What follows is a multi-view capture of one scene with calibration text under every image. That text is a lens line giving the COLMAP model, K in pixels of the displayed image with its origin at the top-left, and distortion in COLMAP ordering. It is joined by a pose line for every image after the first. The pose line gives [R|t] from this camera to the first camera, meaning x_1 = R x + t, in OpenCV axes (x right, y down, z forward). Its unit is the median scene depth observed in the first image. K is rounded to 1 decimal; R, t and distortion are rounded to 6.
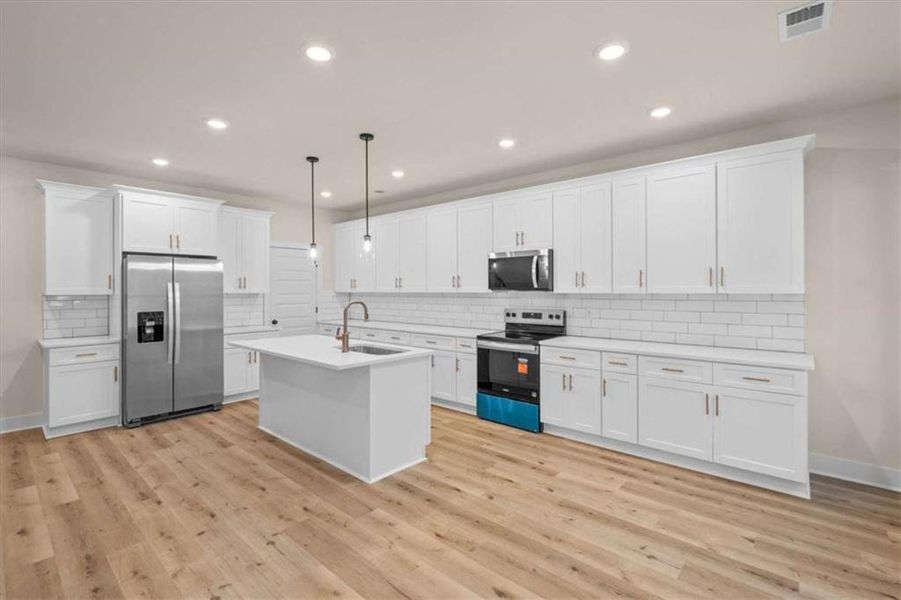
lens RADIAL K [[410.0, 0, 450.8], [0, 410.0, 294.0], [0, 0, 1]] dist [-0.000348, 0.000807]
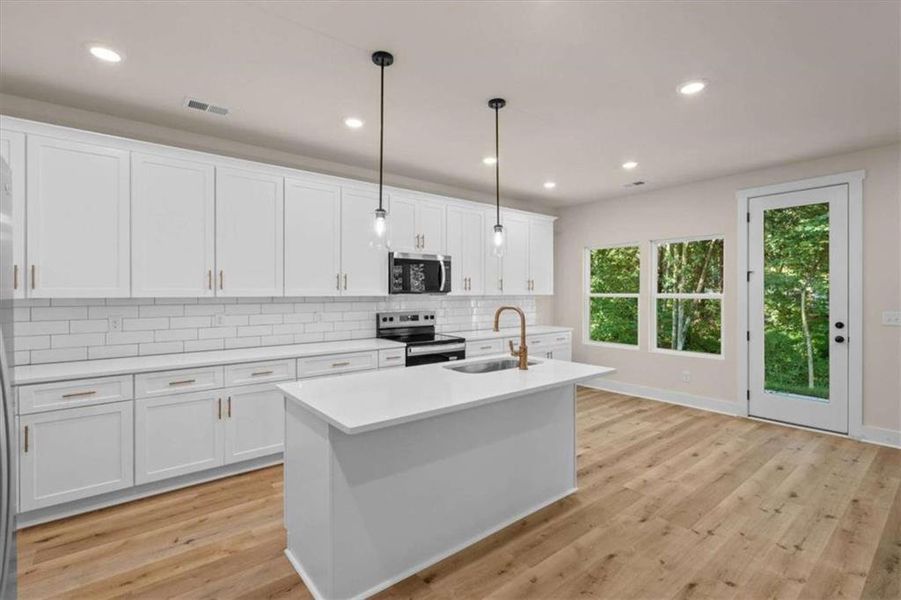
lens RADIAL K [[421.1, 0, 455.5], [0, 421.1, 293.2], [0, 0, 1]] dist [0.021917, -0.001017]
pose [[0.151354, 0.000894, 0.988479, -1.036084], [0.010655, 0.999940, -0.002536, -0.006061], [-0.988422, 0.010916, 0.151335, 0.942285]]
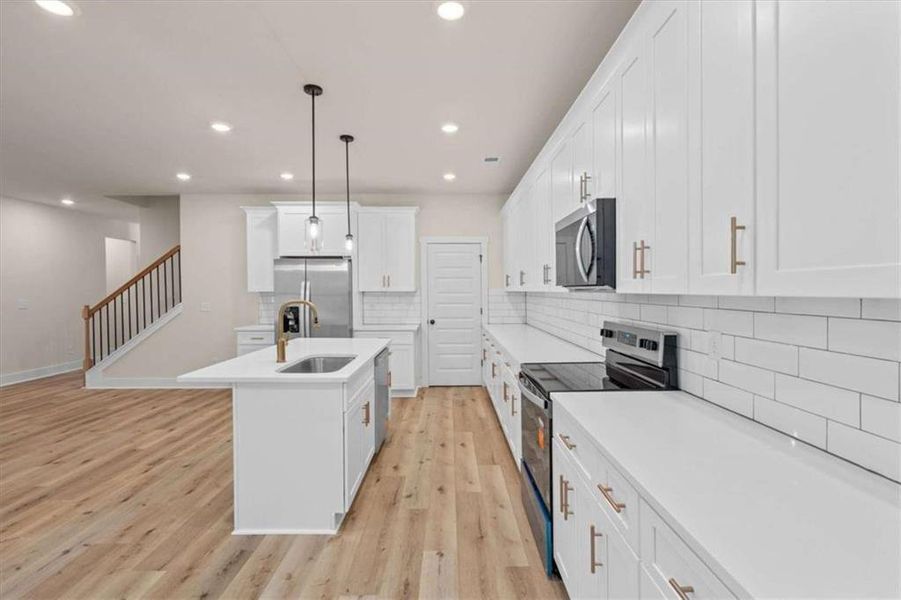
lens RADIAL K [[419.3, 0, 450.5], [0, 419.3, 300.0], [0, 0, 1]] dist [0.003785, 0.000119]
pose [[0.671542, 0.019032, -0.740722, 0.557915], [-0.008528, 0.999802, 0.017958, -0.001369], [0.740917, -0.005743, 0.671572, 0.644234]]
